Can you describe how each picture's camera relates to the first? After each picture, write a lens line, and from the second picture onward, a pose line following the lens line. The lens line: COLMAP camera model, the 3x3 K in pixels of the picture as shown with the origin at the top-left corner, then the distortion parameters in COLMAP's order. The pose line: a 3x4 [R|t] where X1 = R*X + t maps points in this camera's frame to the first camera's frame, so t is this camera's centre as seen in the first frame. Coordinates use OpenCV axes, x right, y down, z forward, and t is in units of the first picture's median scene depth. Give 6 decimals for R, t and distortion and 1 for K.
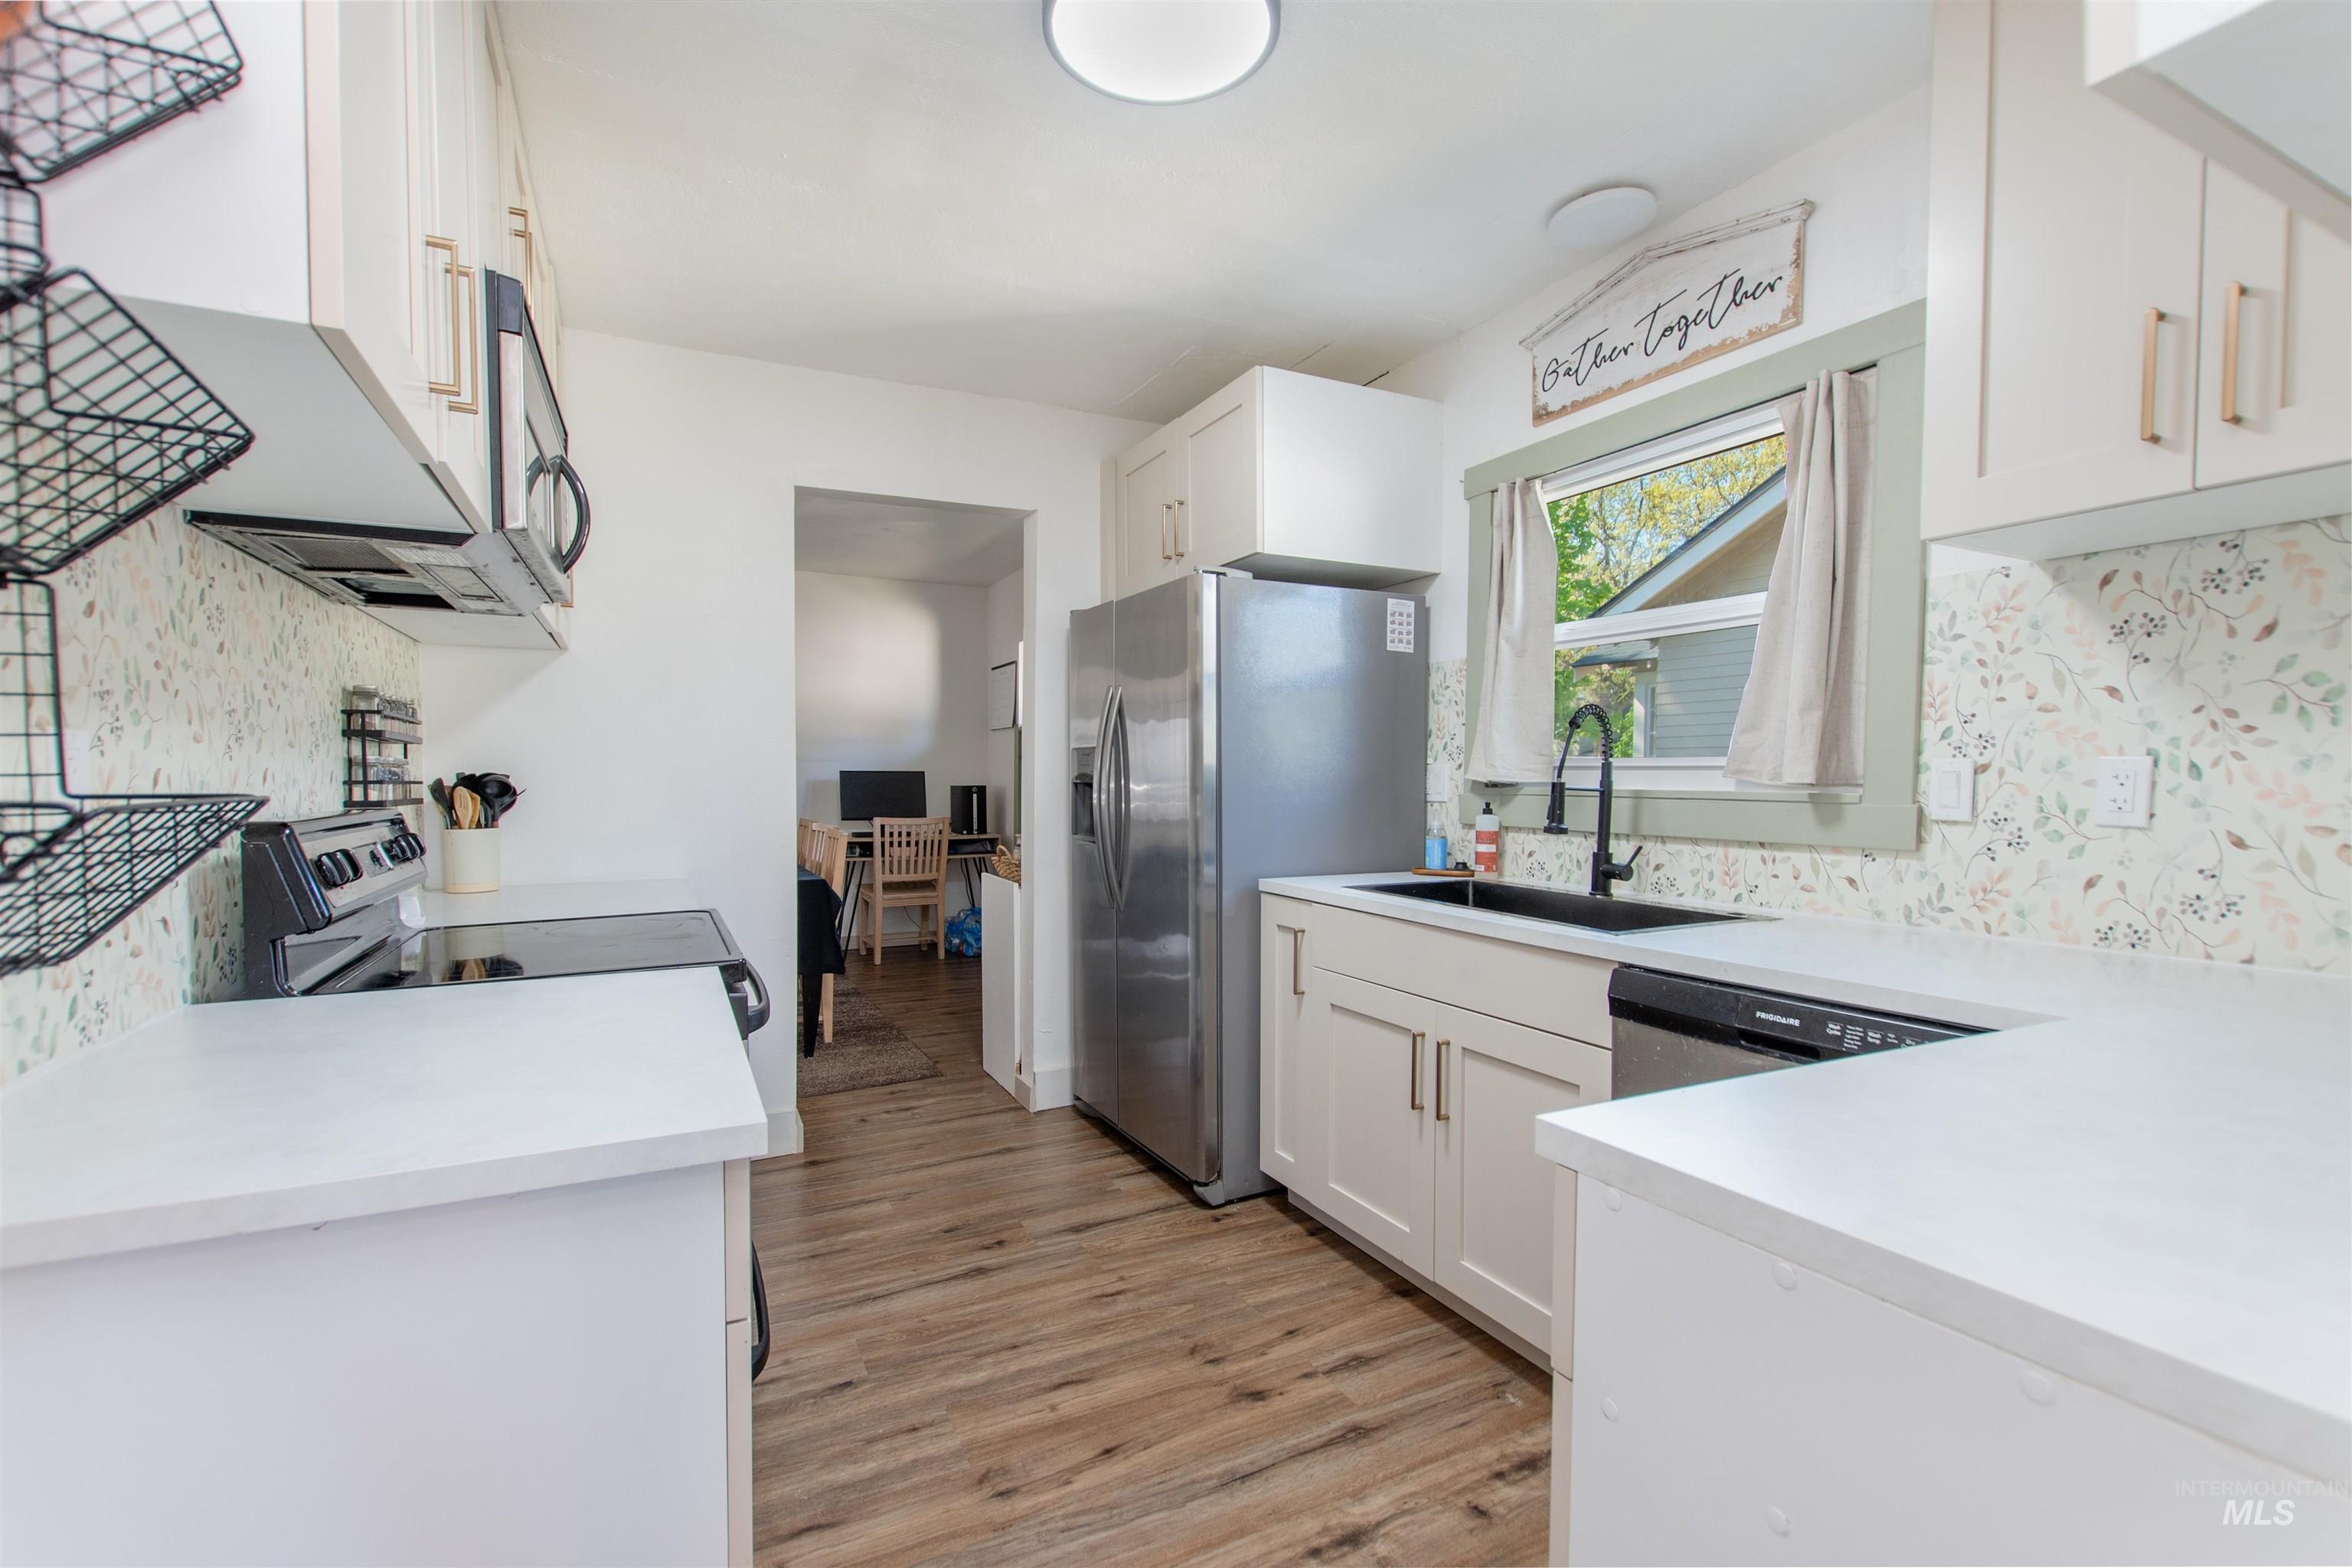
lens RADIAL K [[1054.2, 0, 1181.1], [0, 1054.2, 817.4], [0, 0, 1]] dist [0.009007, -0.004231]
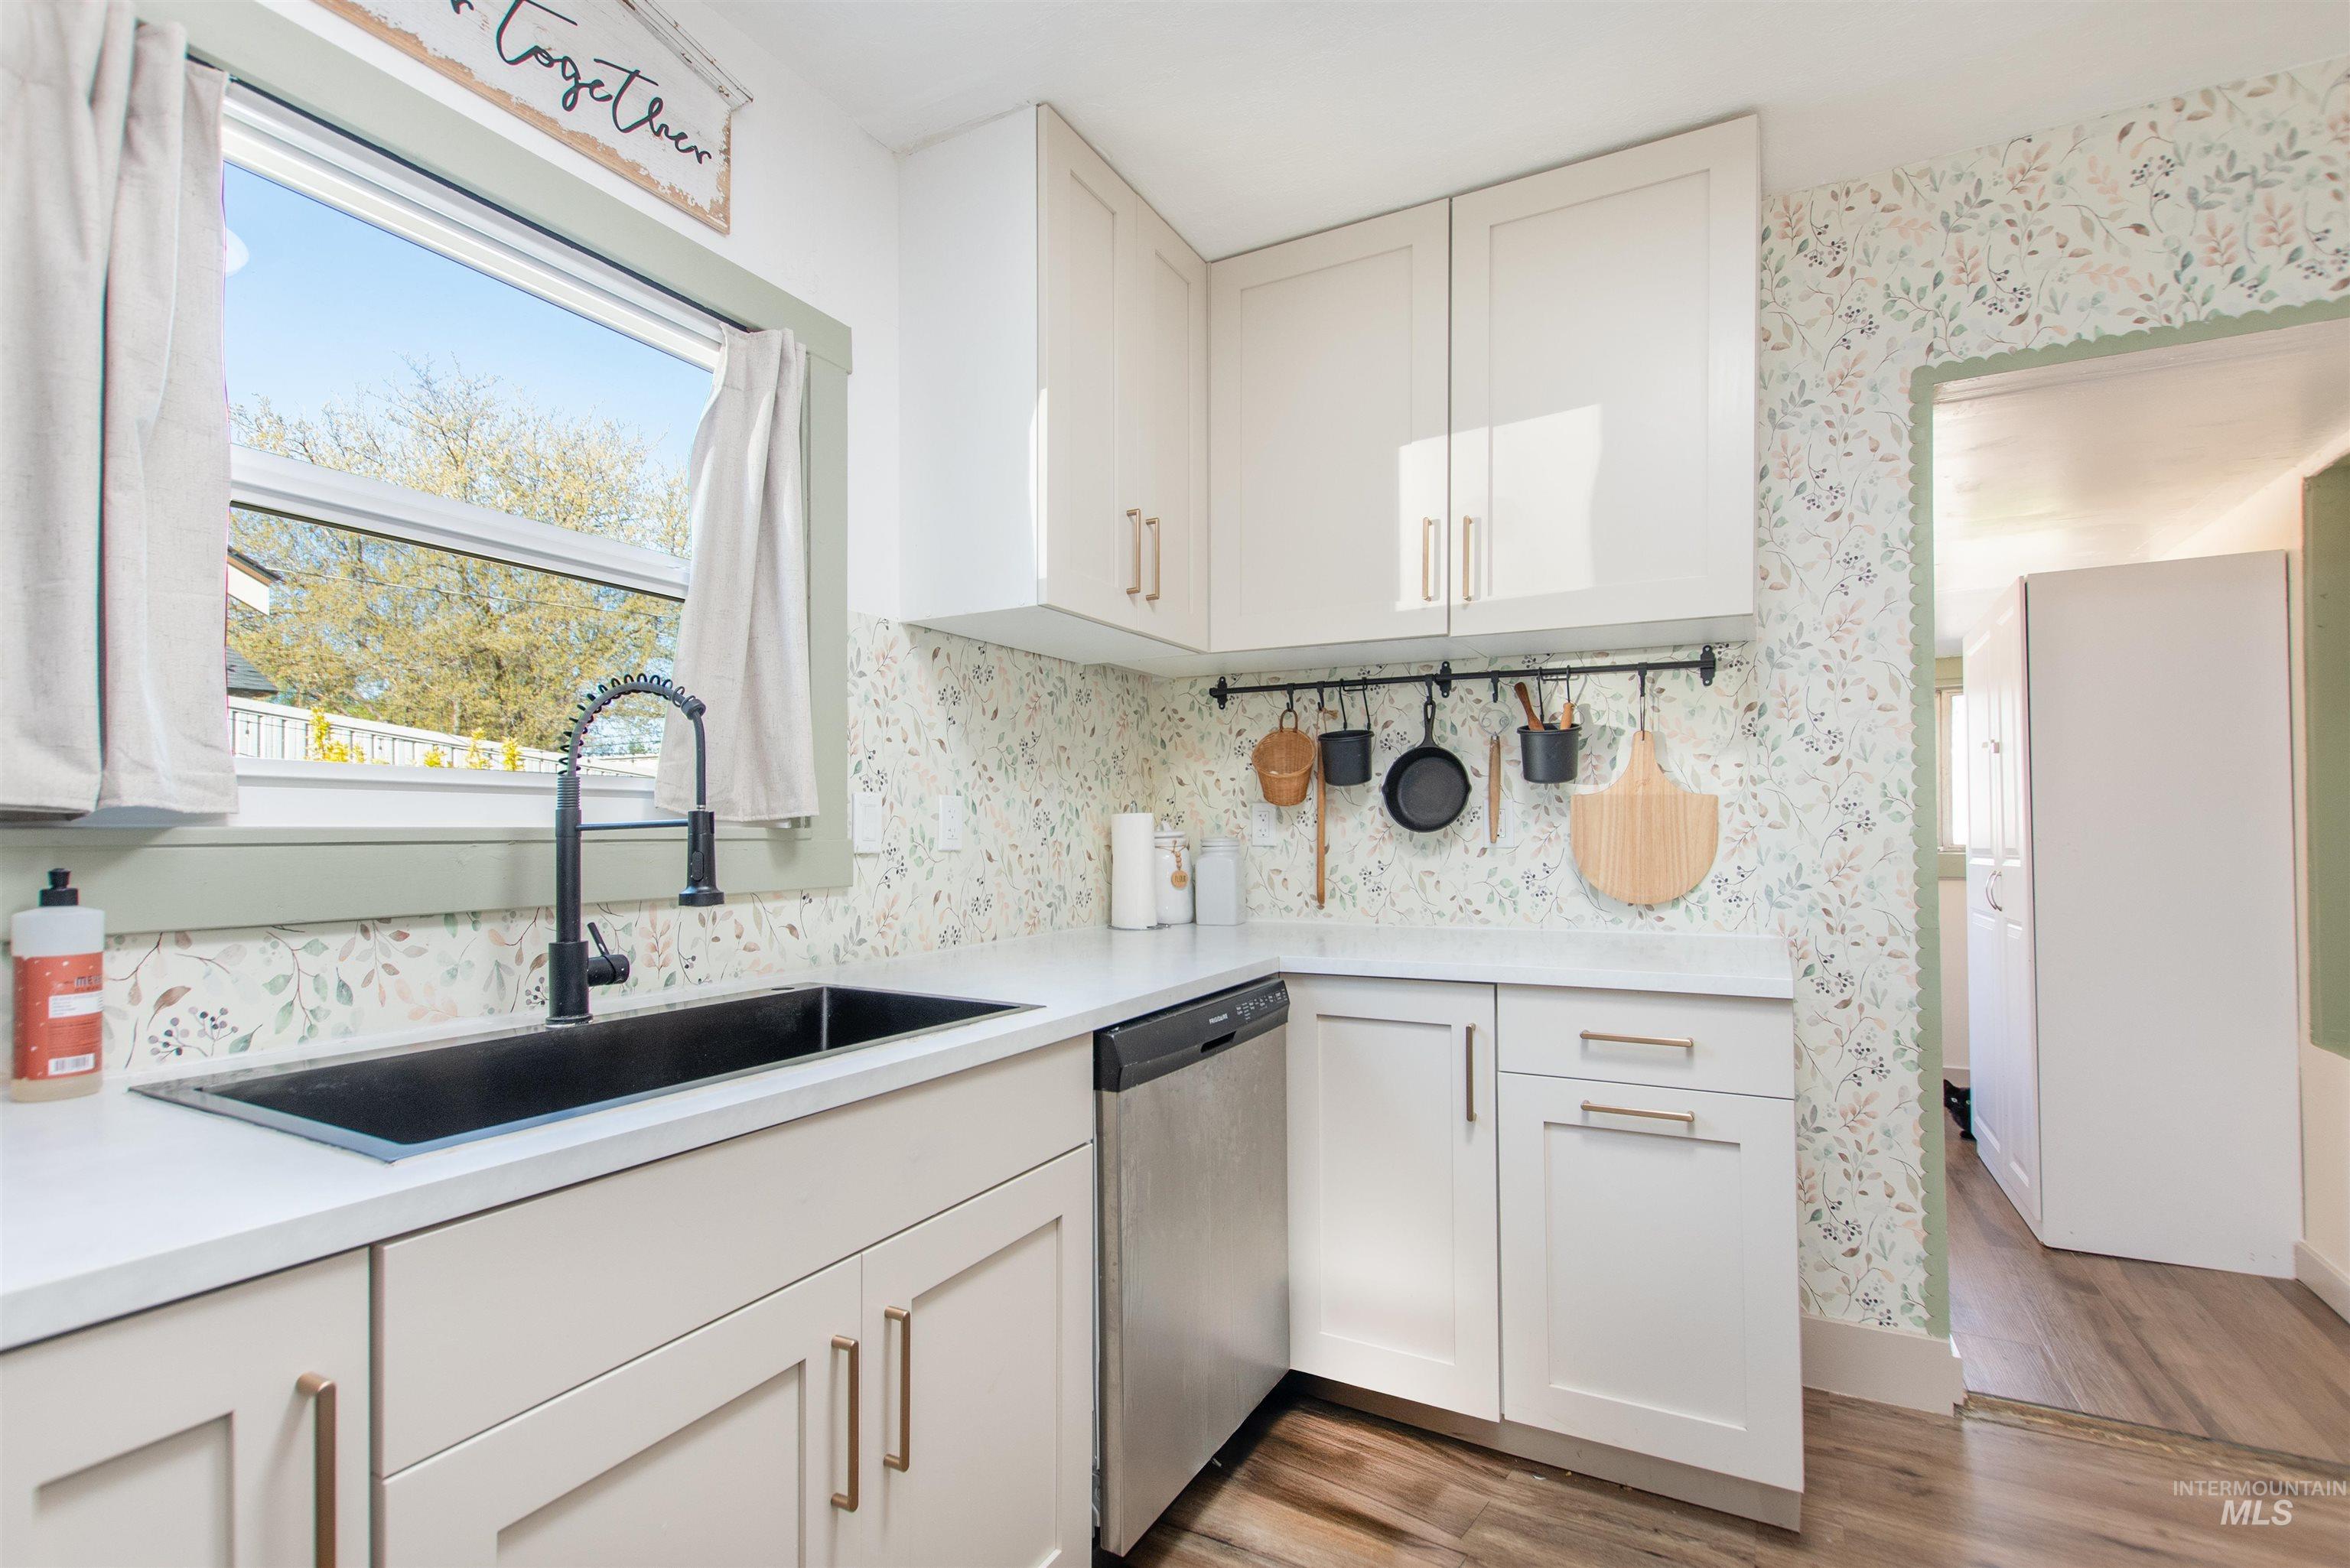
lens RADIAL K [[1053.3, 0, 1180.1], [0, 1053.3, 817.4], [0, 0, 1]] dist [0.009007, -0.004231]
pose [[-0.547772, 0.006731, 0.836601, -0.288114], [0.033768, 0.999331, 0.014070, -0.035342], [-0.835946, 0.035957, -0.547633, 1.298541]]
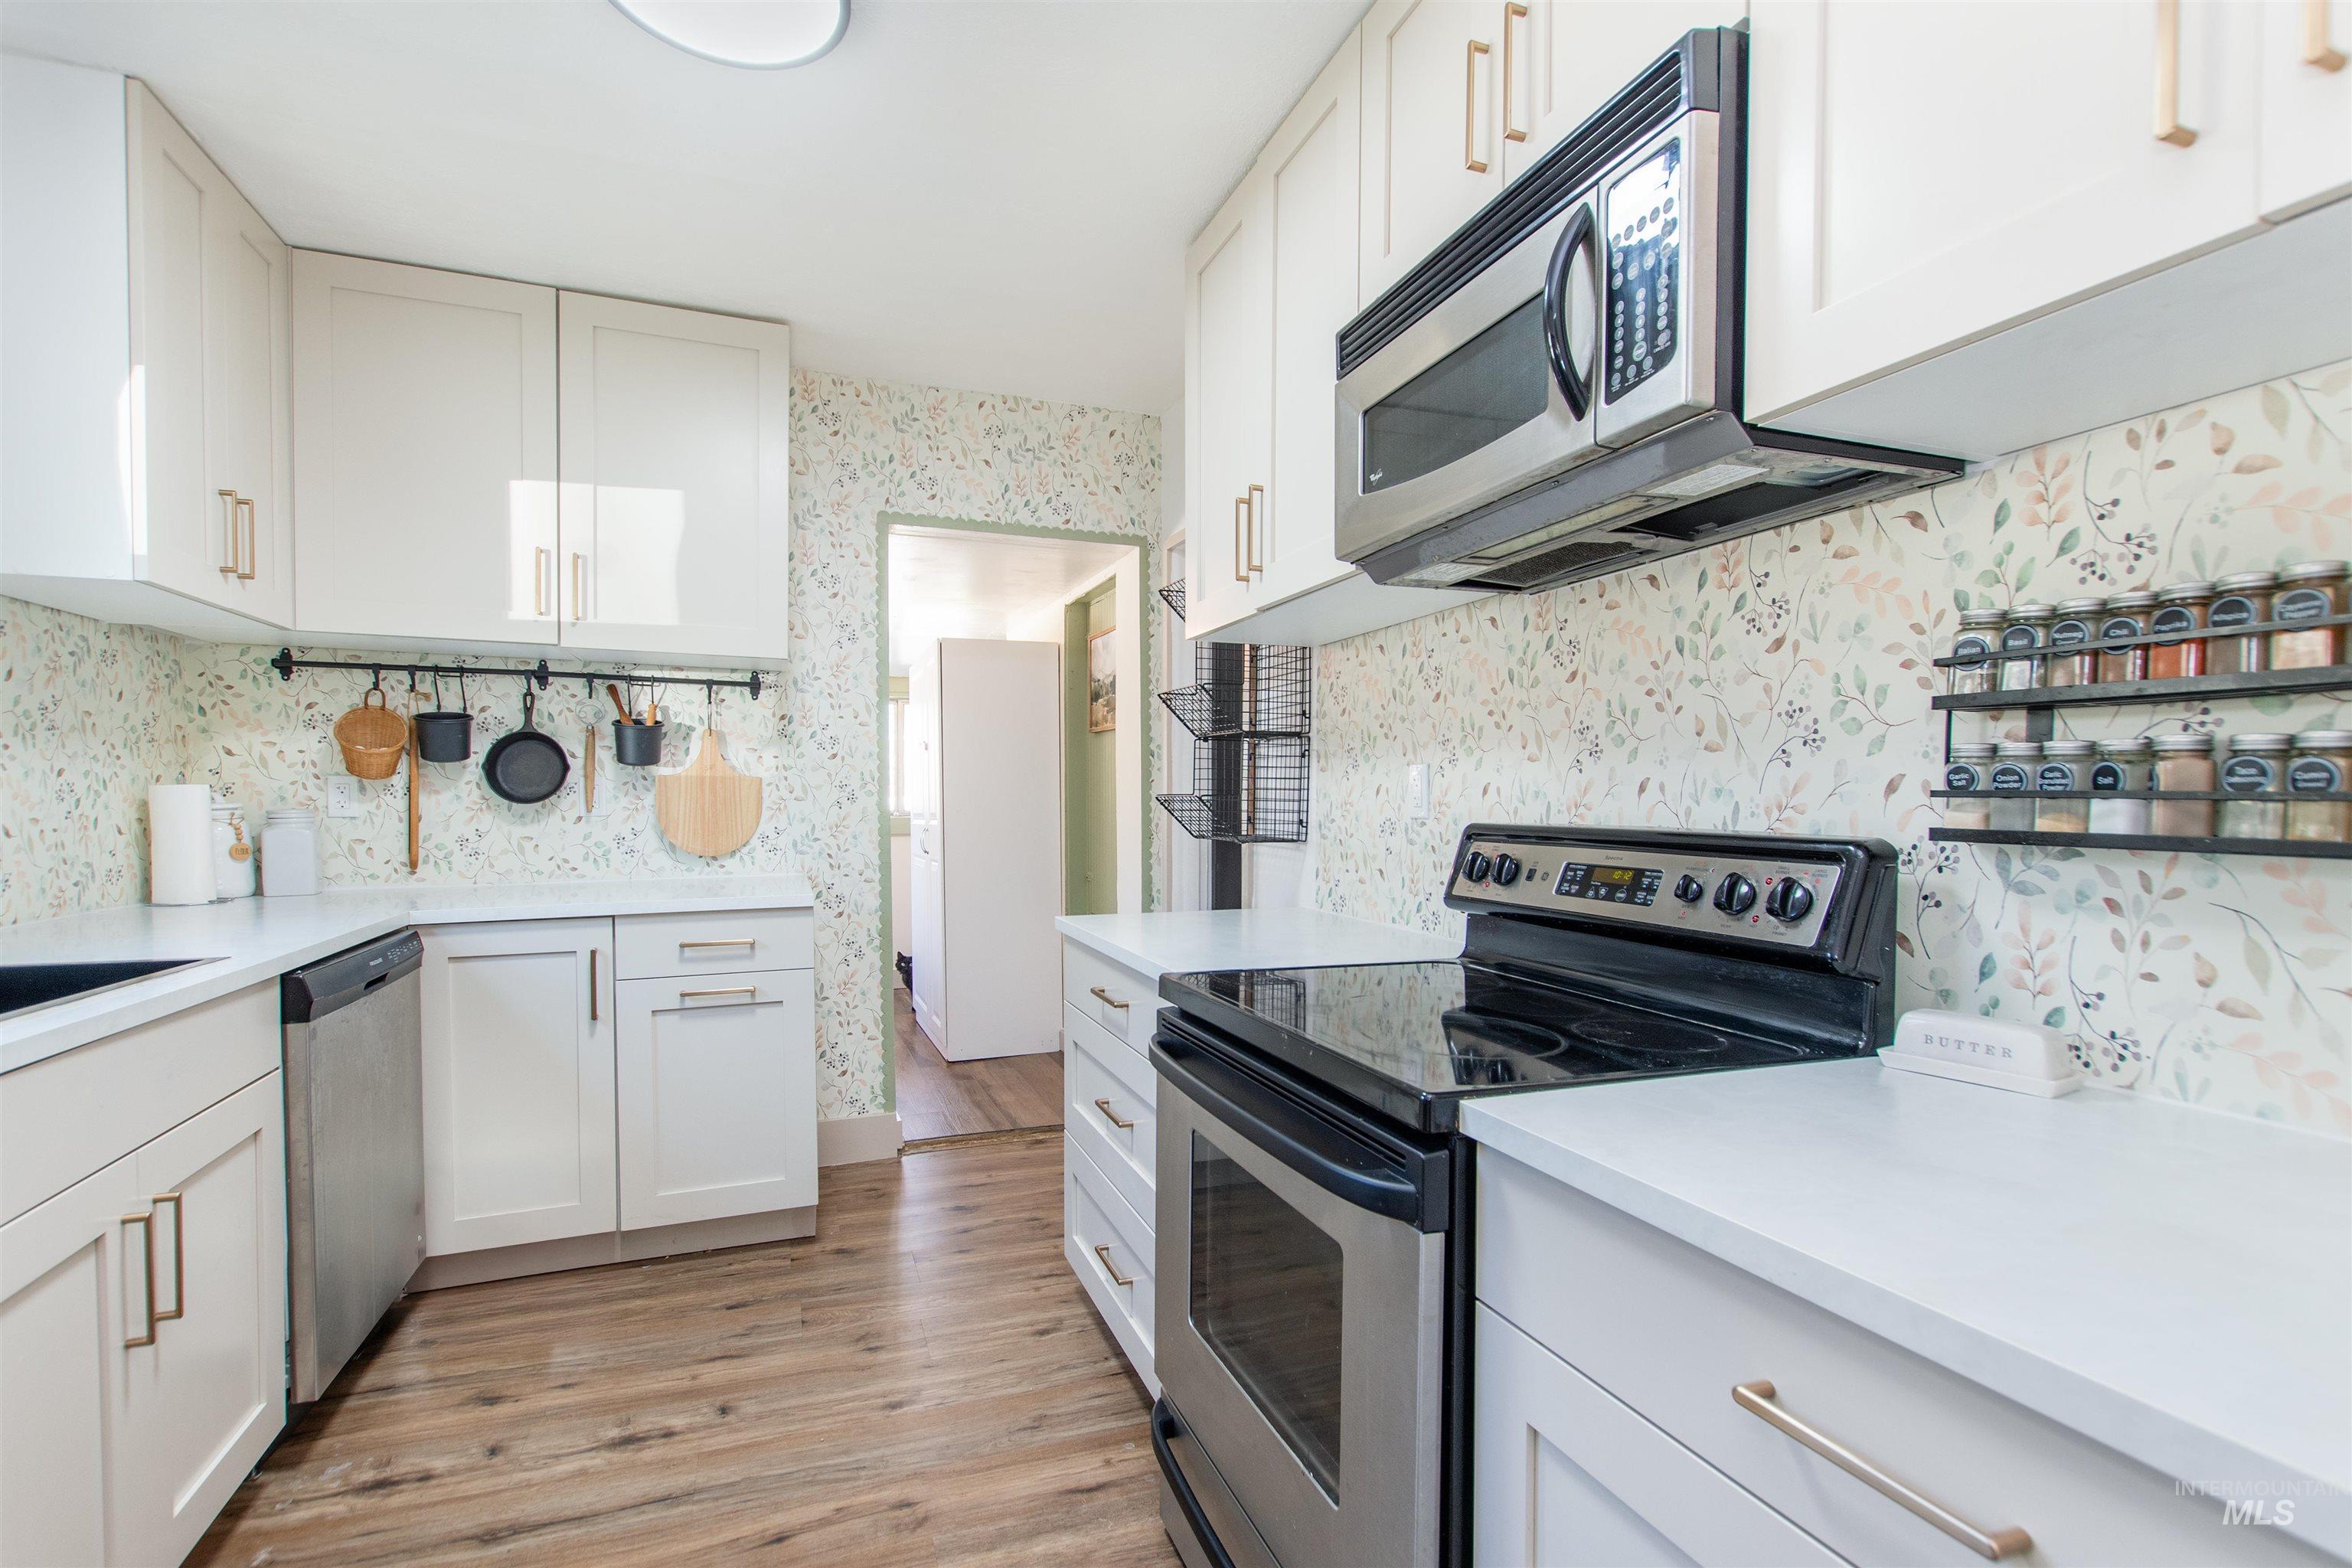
lens RADIAL K [[1054.2, 0, 1181.1], [0, 1054.2, 817.4], [0, 0, 1]] dist [0.009007, -0.004231]
pose [[-0.994064, -0.006196, 0.108617, -0.488780], [0.000285, 0.998225, 0.059556, -0.060899], [-0.108793, 0.059234, -0.992298, 1.774153]]
